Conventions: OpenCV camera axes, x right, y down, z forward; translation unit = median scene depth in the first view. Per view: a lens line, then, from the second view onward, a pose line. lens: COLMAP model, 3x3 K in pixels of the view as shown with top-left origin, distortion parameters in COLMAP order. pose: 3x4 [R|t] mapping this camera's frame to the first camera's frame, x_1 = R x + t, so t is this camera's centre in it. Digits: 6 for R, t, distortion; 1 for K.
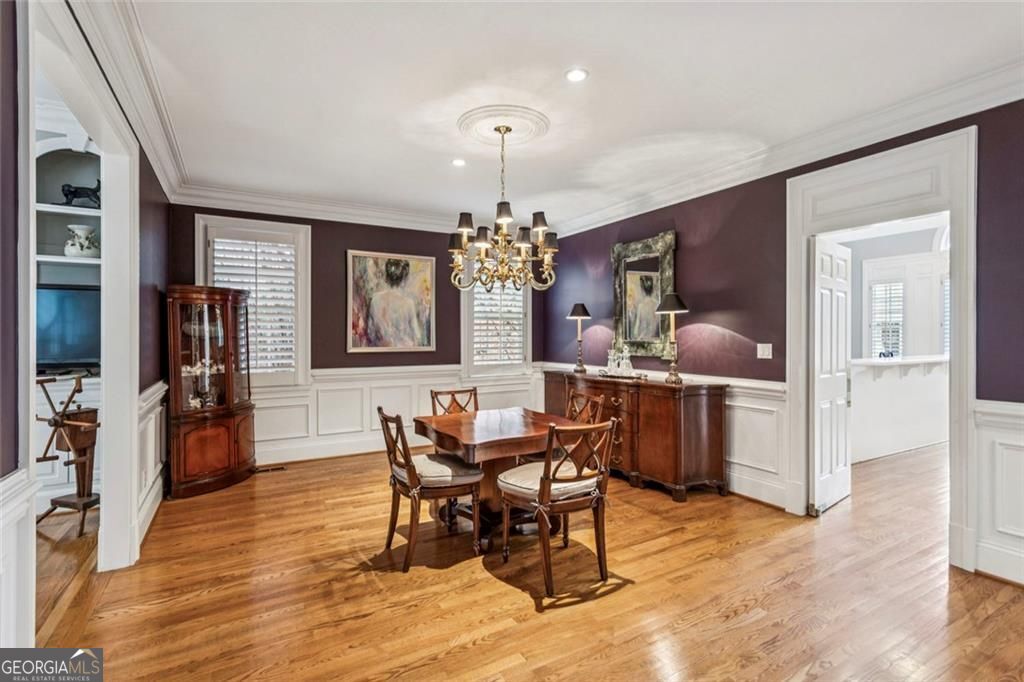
lens RADIAL K [[484.3, 0, 508.8], [0, 484.3, 337.2], [0, 0, 1]] dist [0.004954, 0.001020]
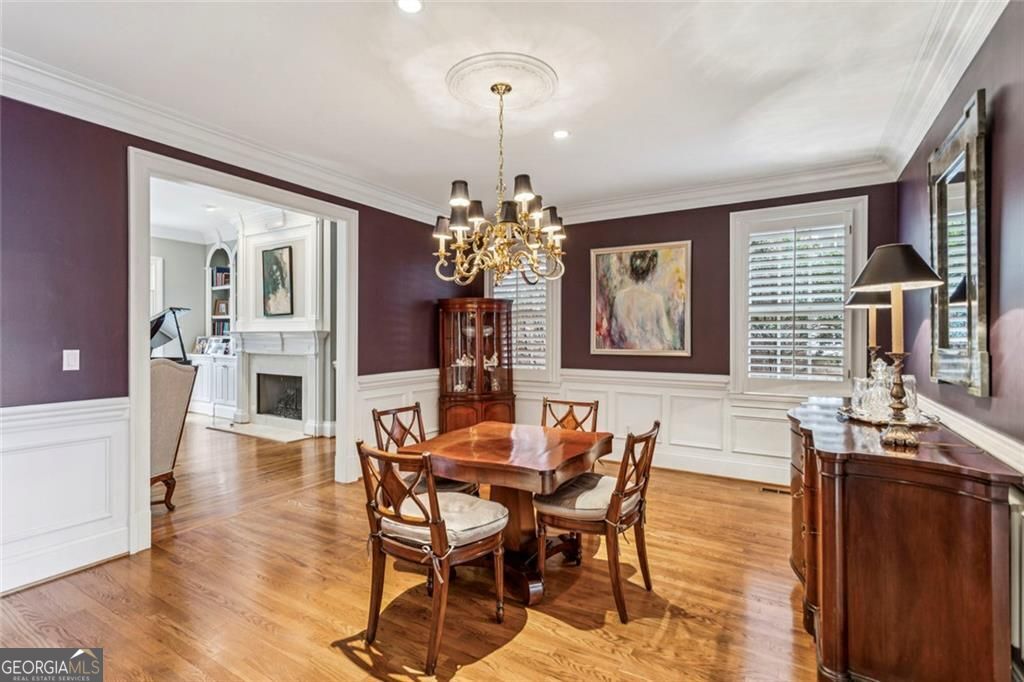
lens RADIAL K [[484.3, 0, 508.2], [0, 484.3, 337.1], [0, 0, 1]] dist [0.004954, 0.001020]
pose [[0.480524, 0.004627, -0.876969, 0.487061], [-0.007605, 0.999970, 0.001109, -0.002690], [0.876948, 0.006136, 0.480545, 0.411839]]
